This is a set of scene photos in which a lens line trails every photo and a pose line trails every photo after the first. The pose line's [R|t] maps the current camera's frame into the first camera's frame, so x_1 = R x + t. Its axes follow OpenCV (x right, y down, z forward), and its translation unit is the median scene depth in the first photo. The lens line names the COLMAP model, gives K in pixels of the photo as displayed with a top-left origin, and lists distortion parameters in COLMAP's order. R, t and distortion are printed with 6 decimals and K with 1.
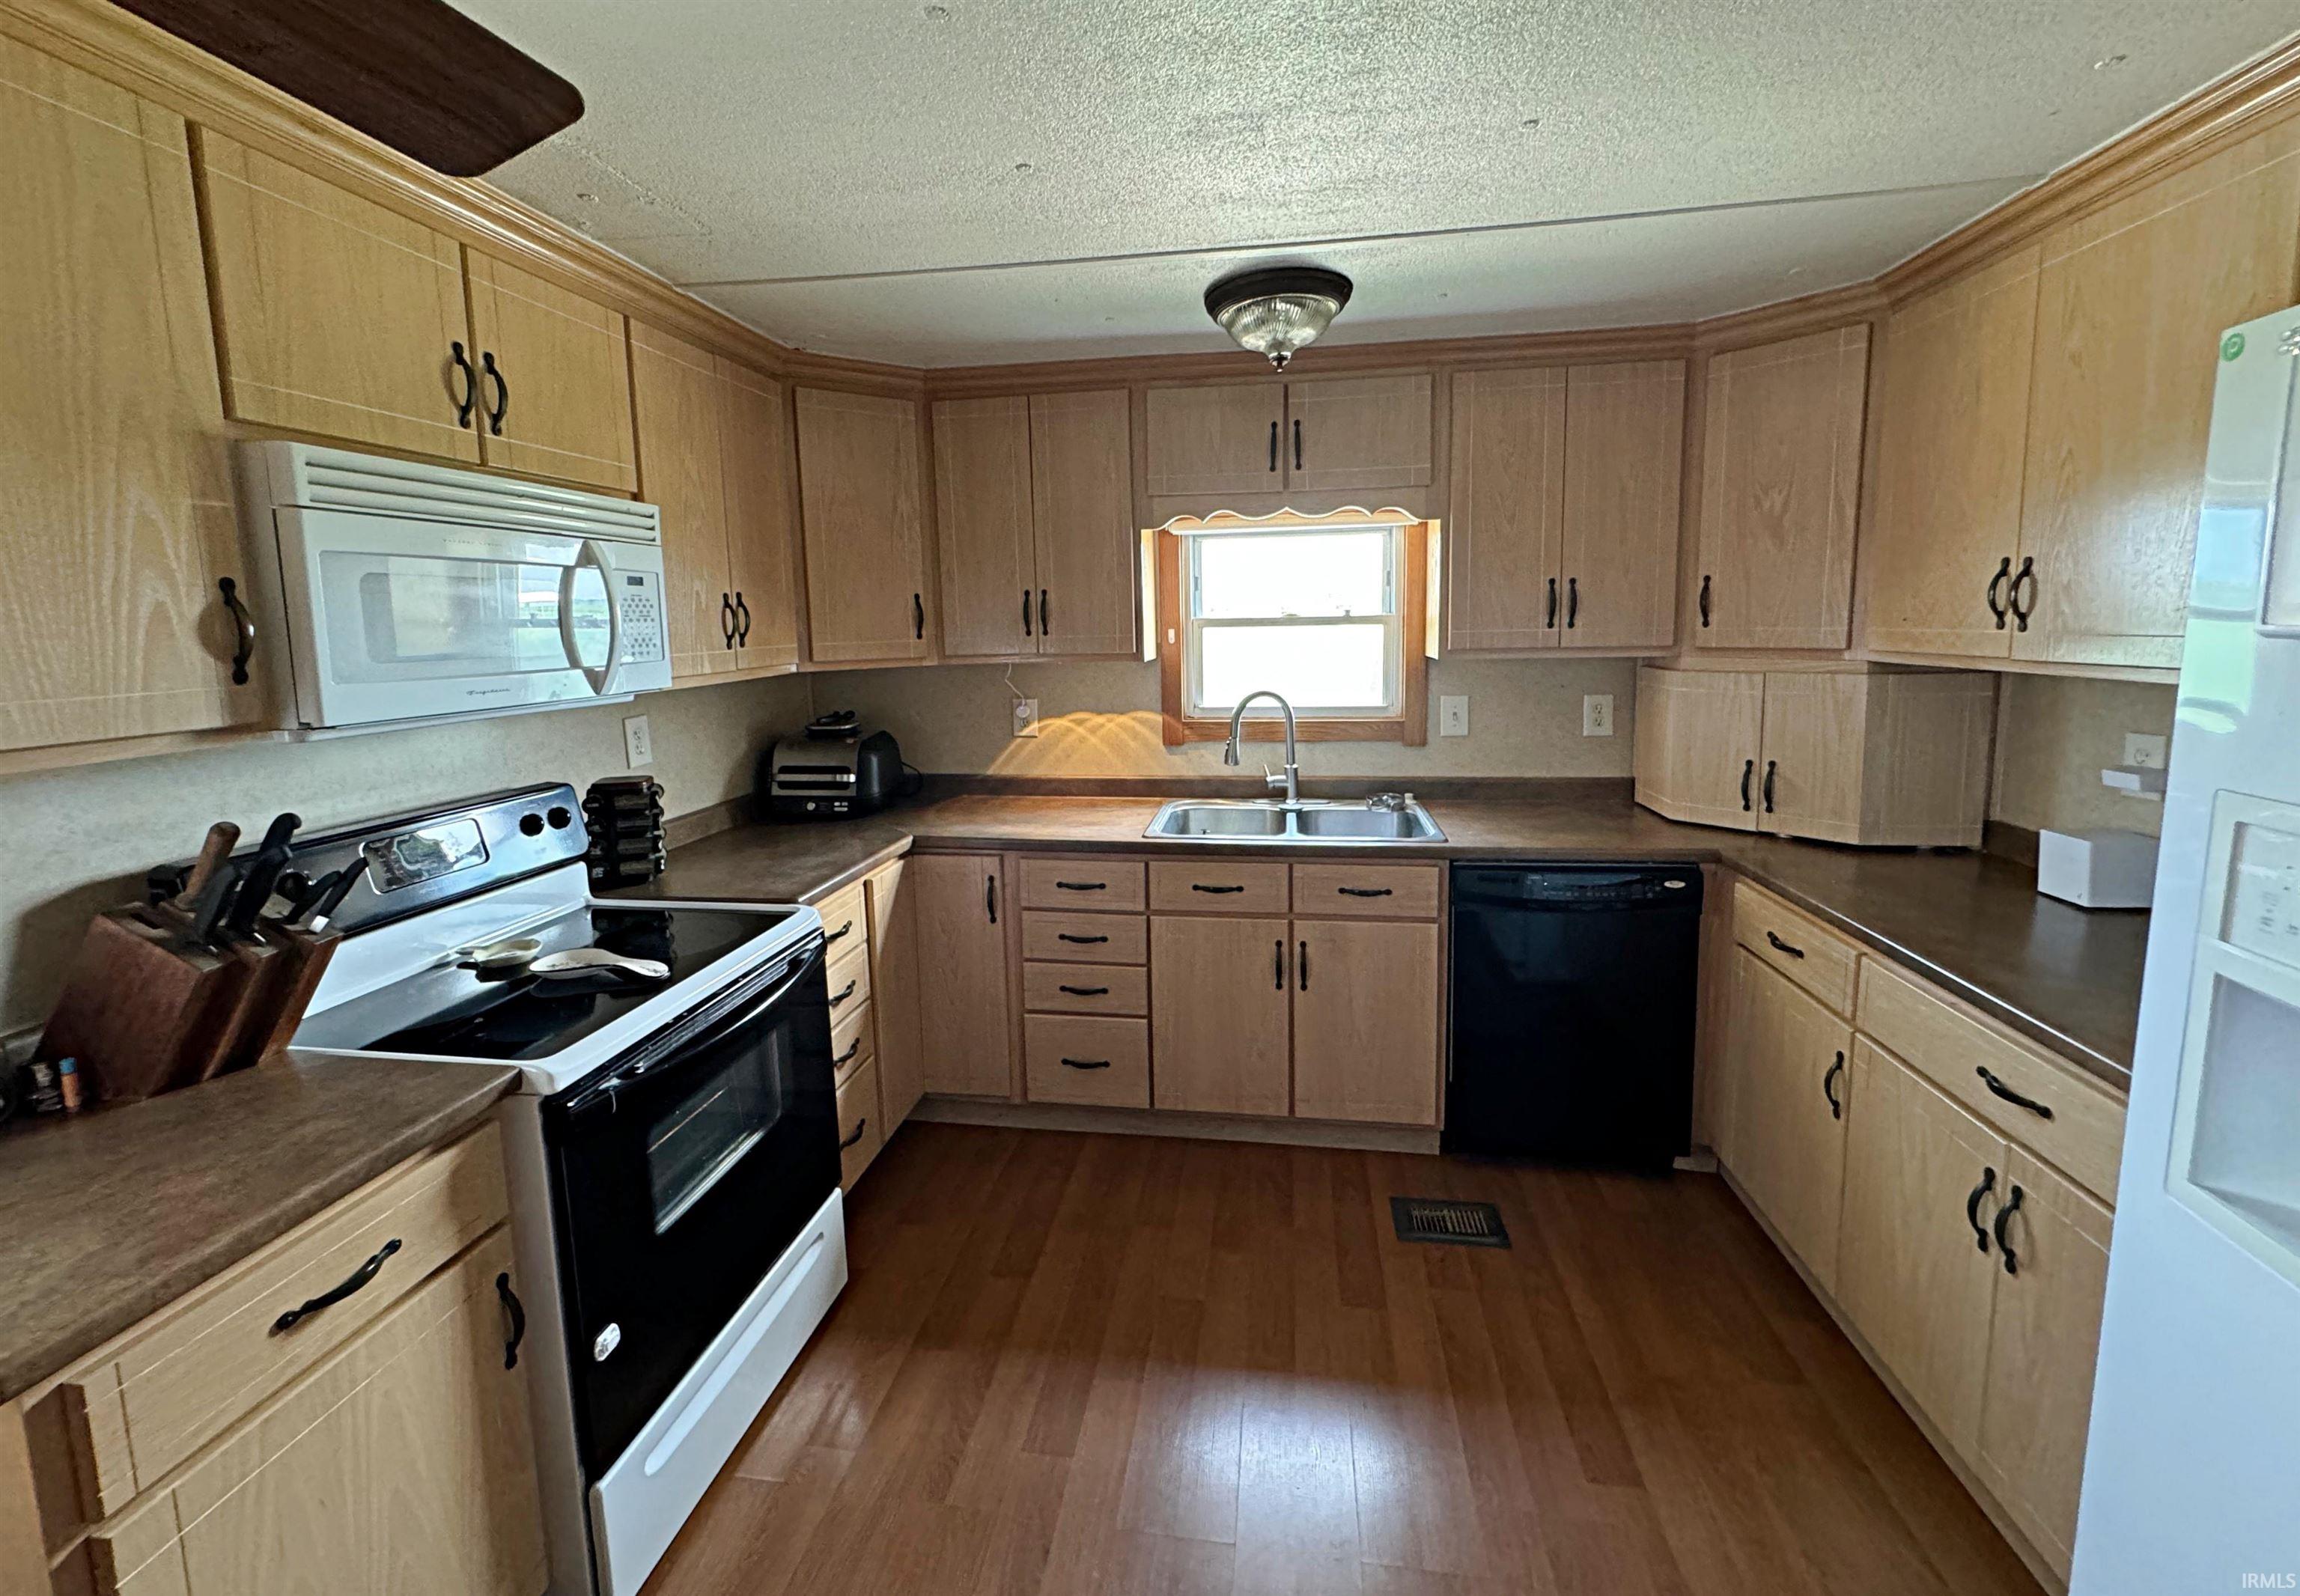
lens RADIAL K [[937.6, 0, 1149.4], [0, 937.6, 734.6], [0, 0, 1]] dist [-0.002057, 0.000474]
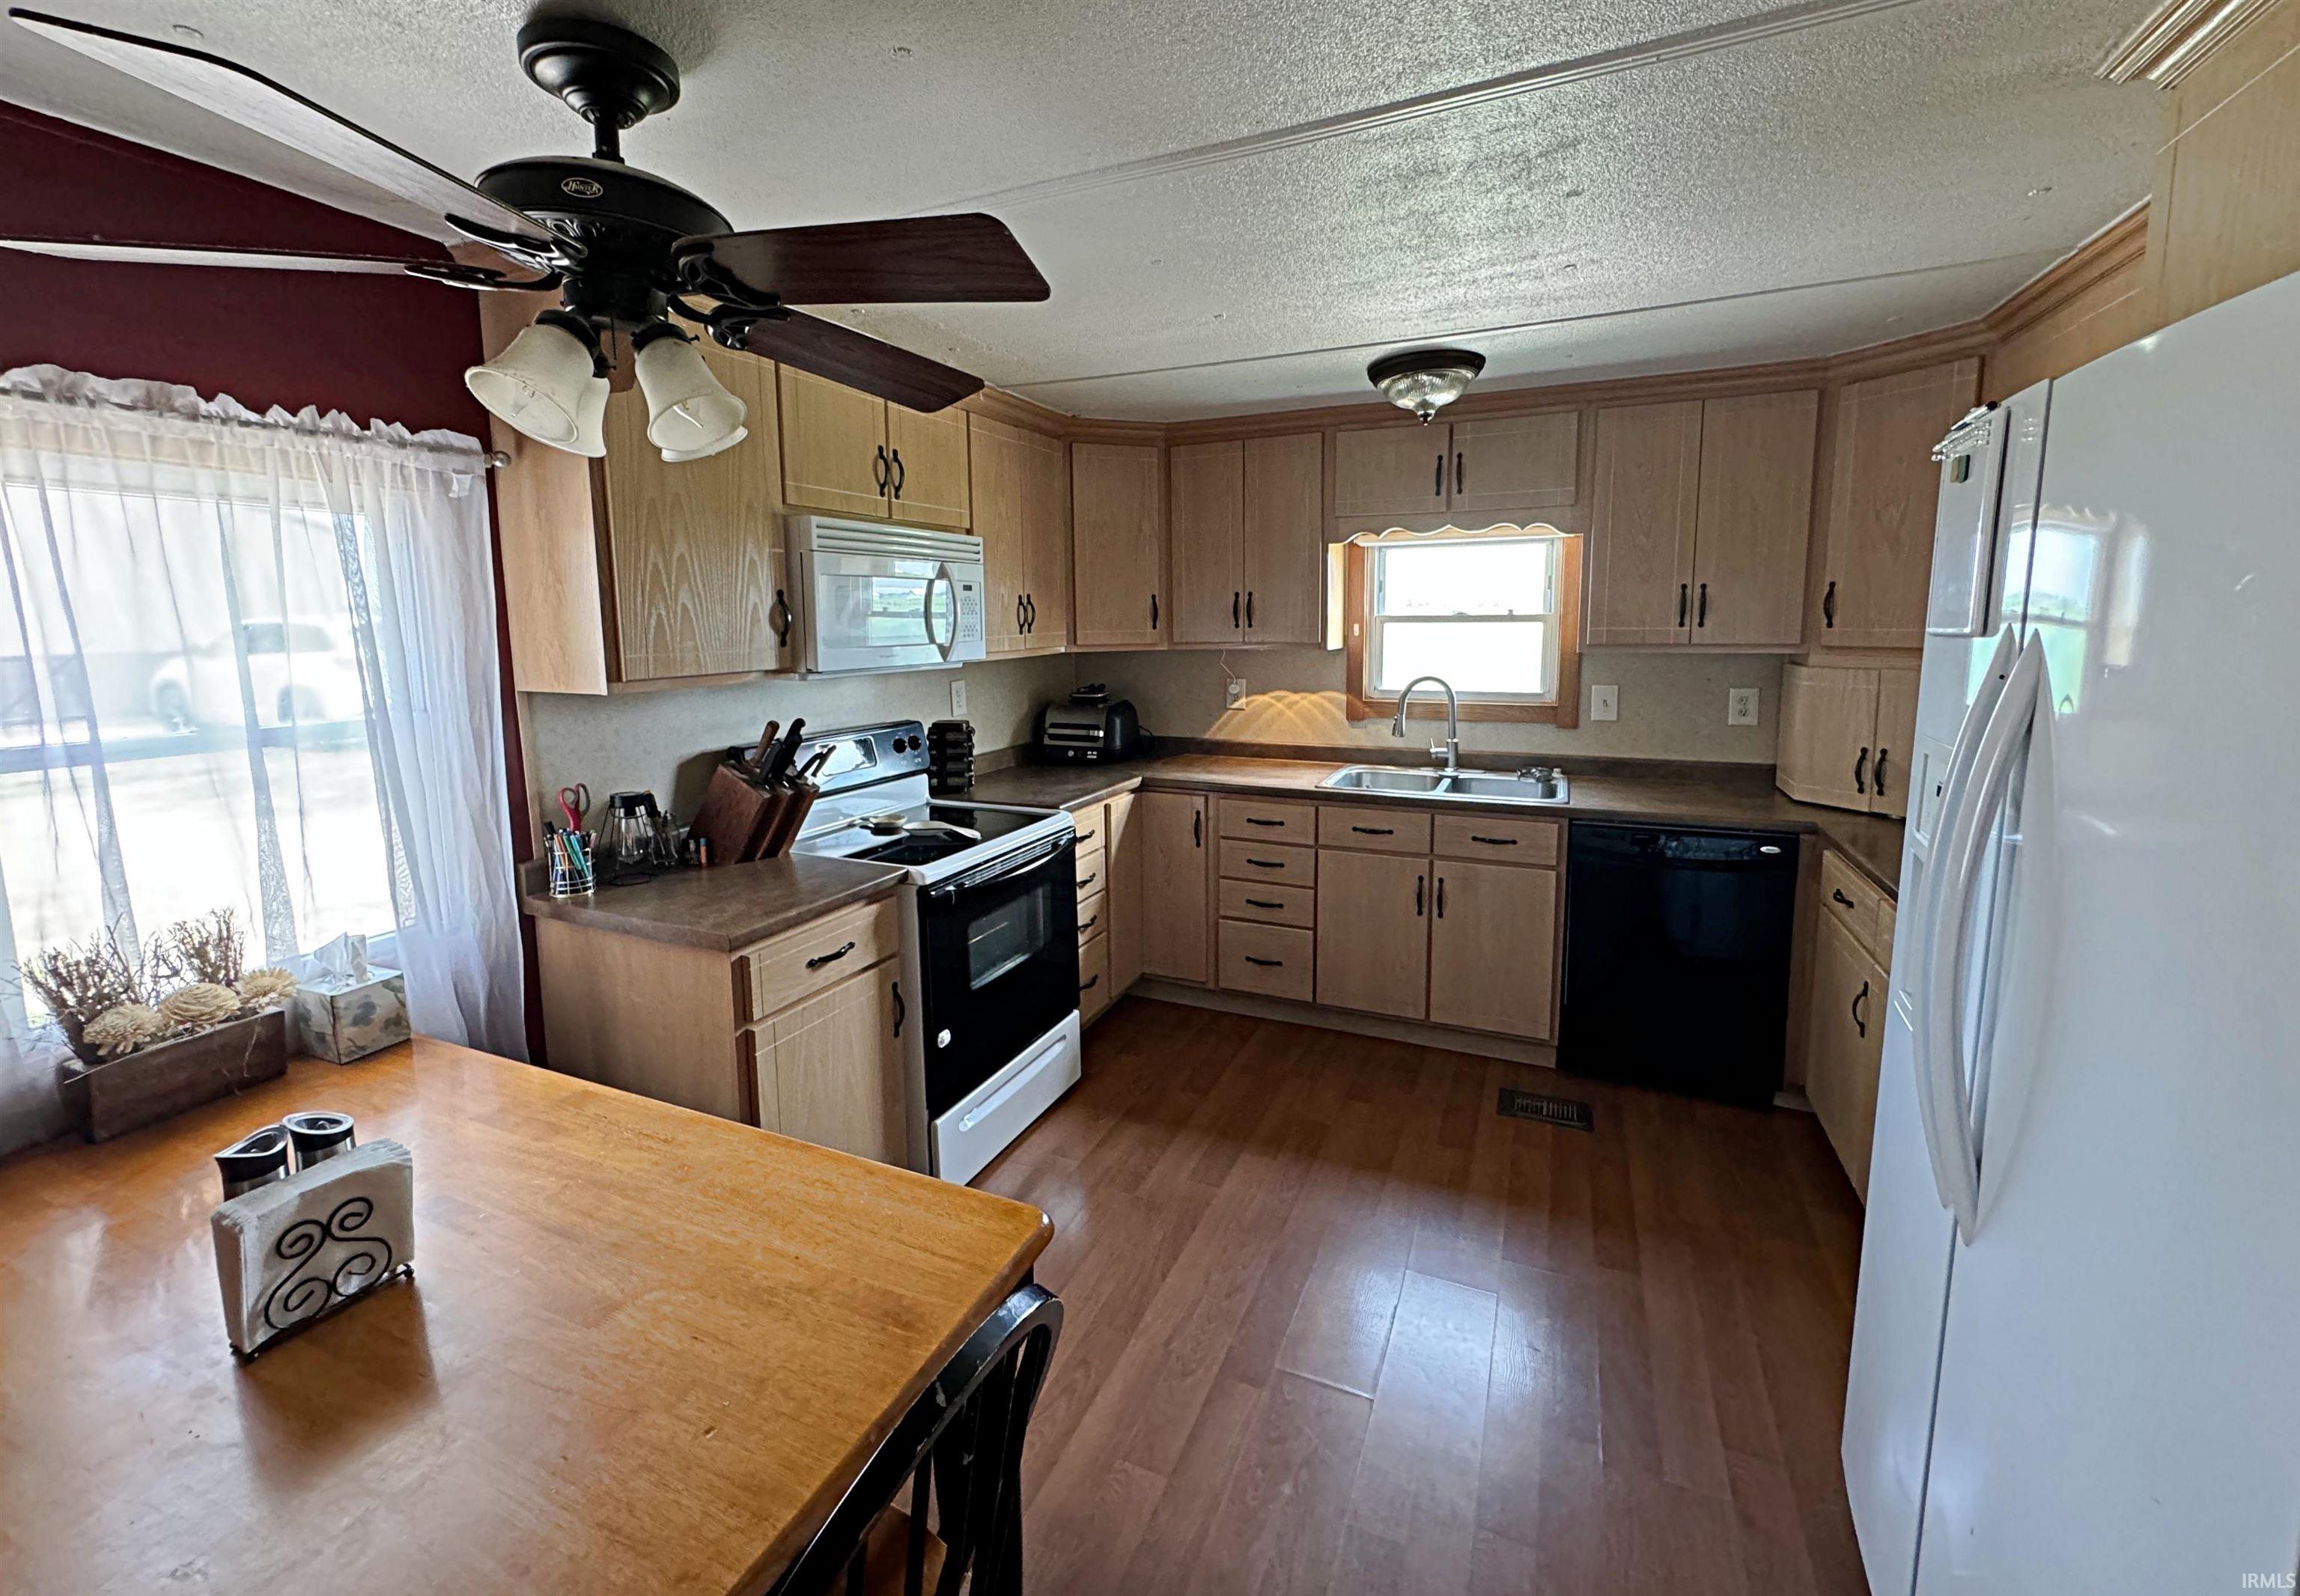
lens RADIAL K [[937.6, 0, 1146.9], [0, 937.6, 737.7], [0, 0, 1]] dist [-0.002057, 0.000474]
pose [[0.962823, 0.044131, -0.266502, 0.117797], [-0.041628, 0.999020, 0.015035, 0.035126], [0.266905, -0.003382, 0.963717, -0.309956]]
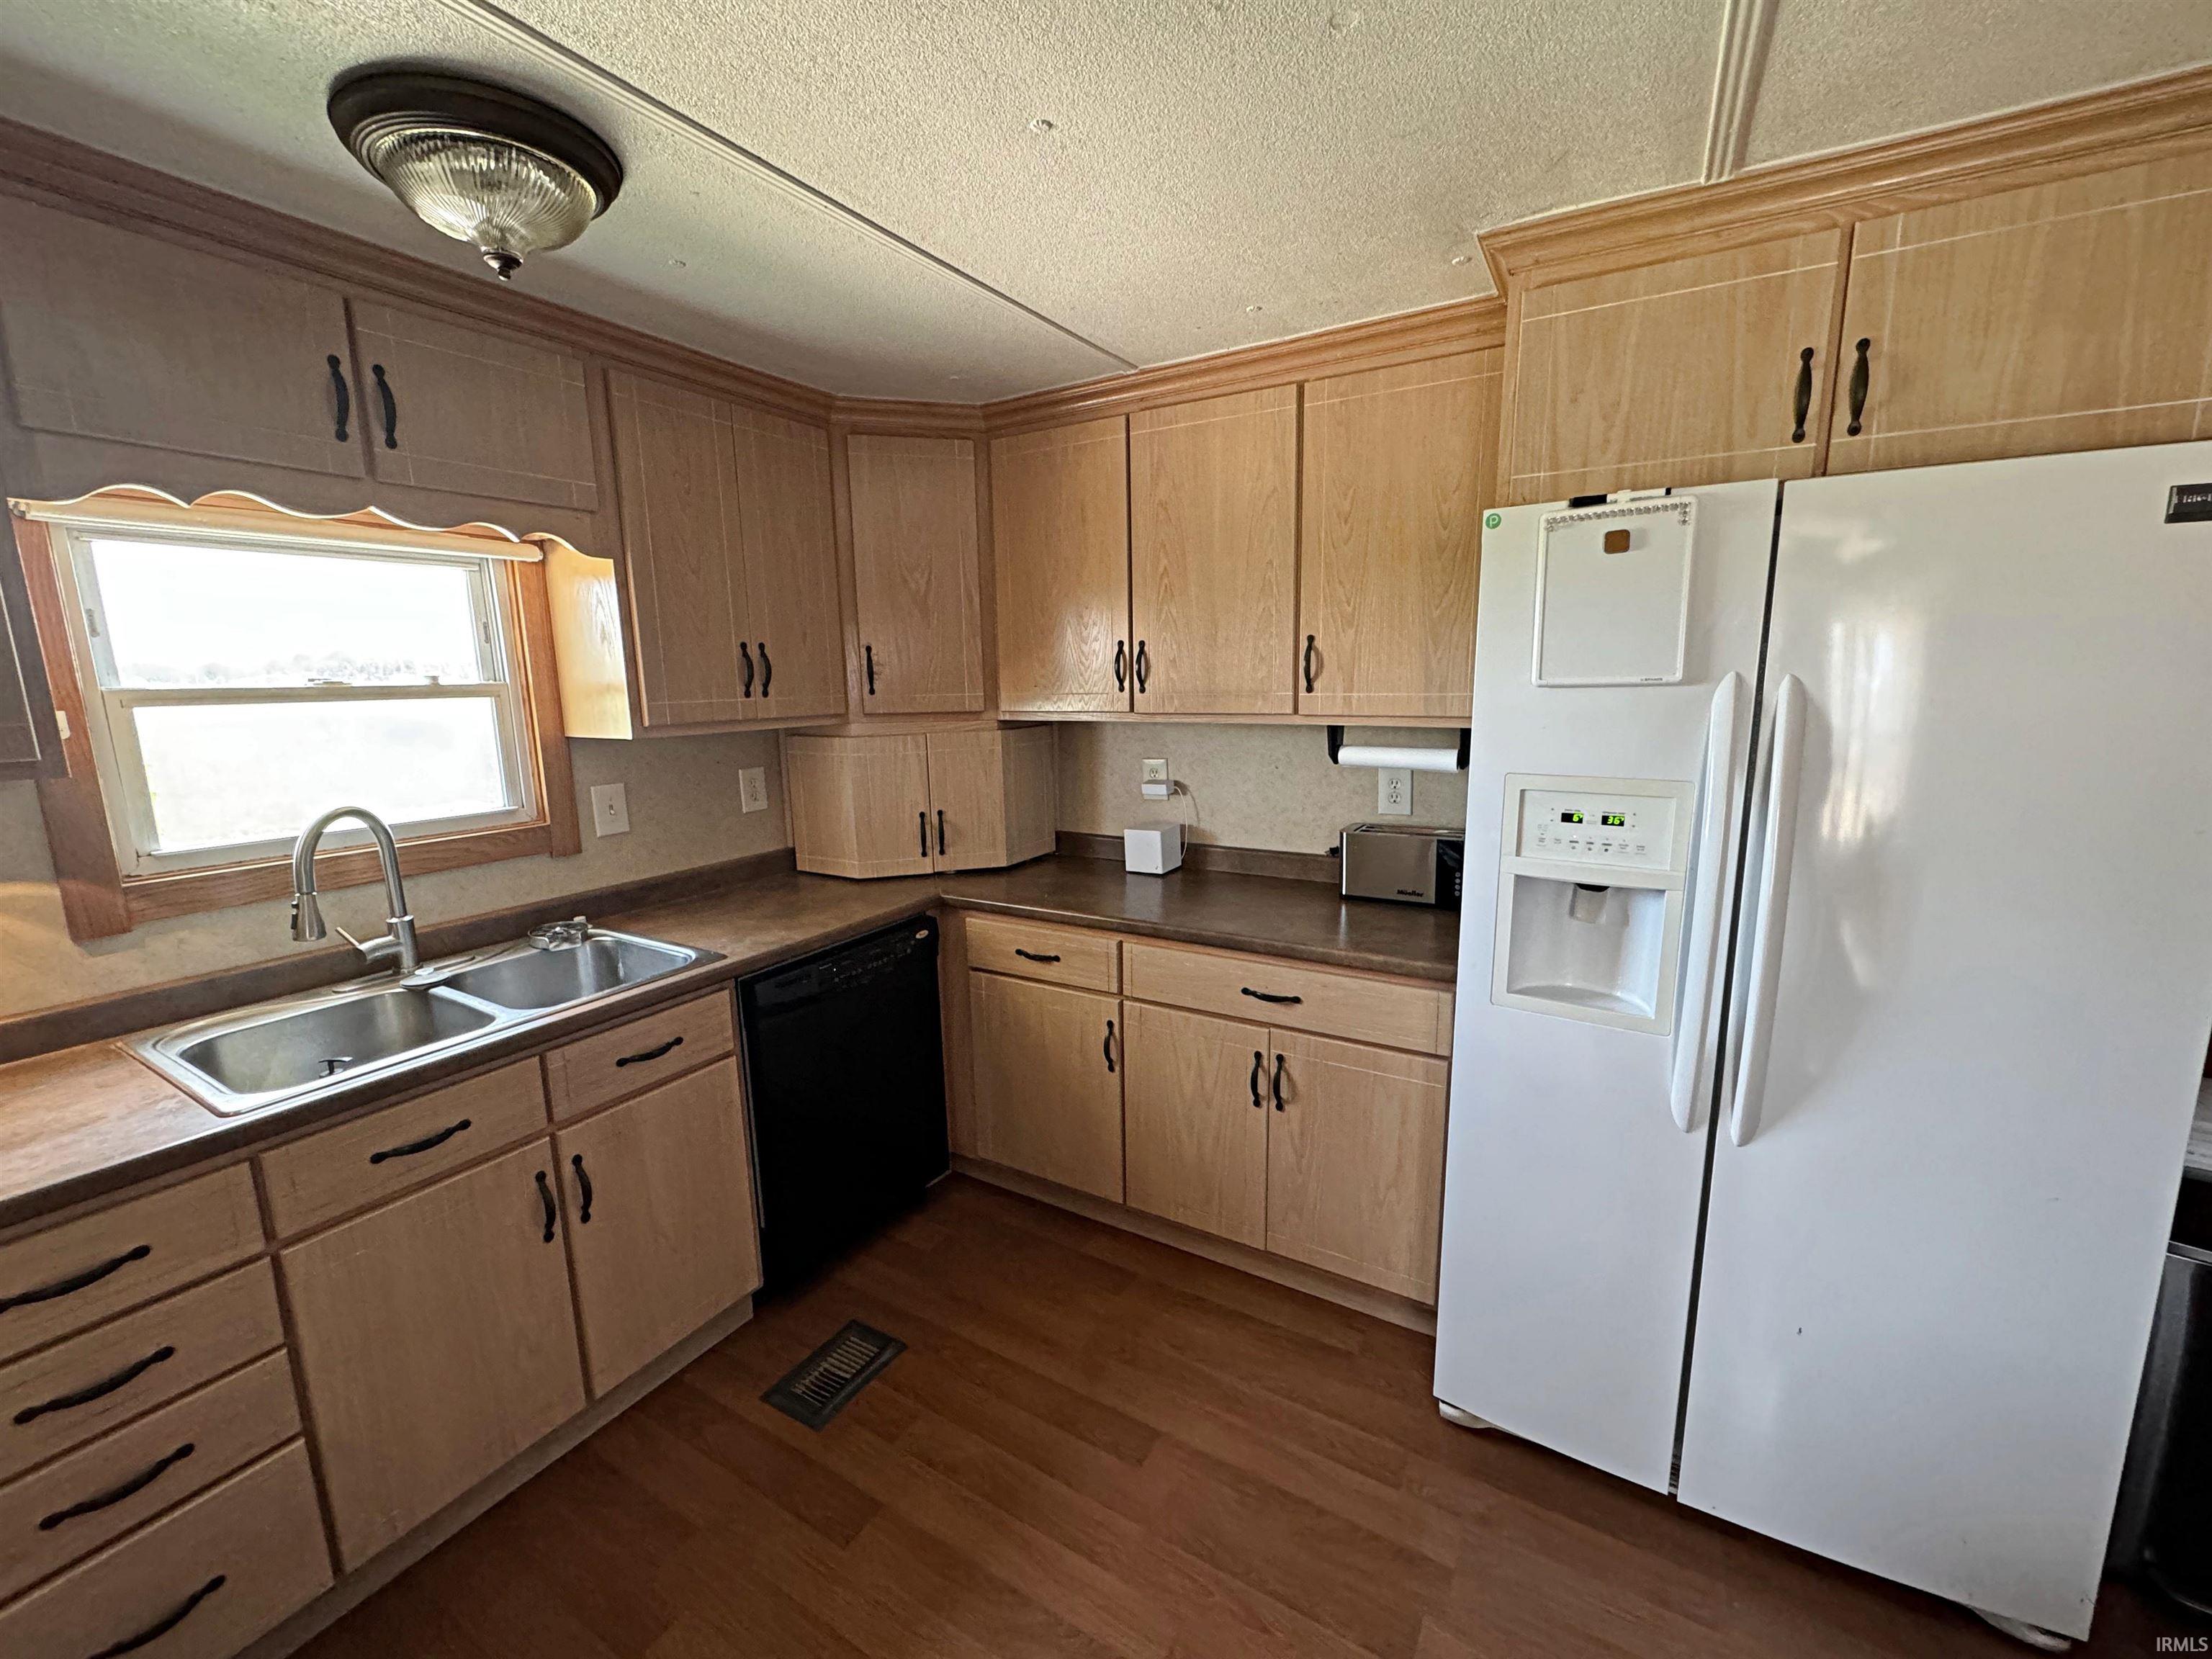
lens RADIAL K [[887.8, 0, 1106.7], [0, 887.8, 829.1], [0, 0, 1]] dist [-0.002798, 0.000687]
pose [[0.378702, -0.146325, 0.913878, -0.262965], [0.122292, 0.986676, 0.107305, -0.041283], [-0.917404, 0.071123, 0.391551, 0.387473]]
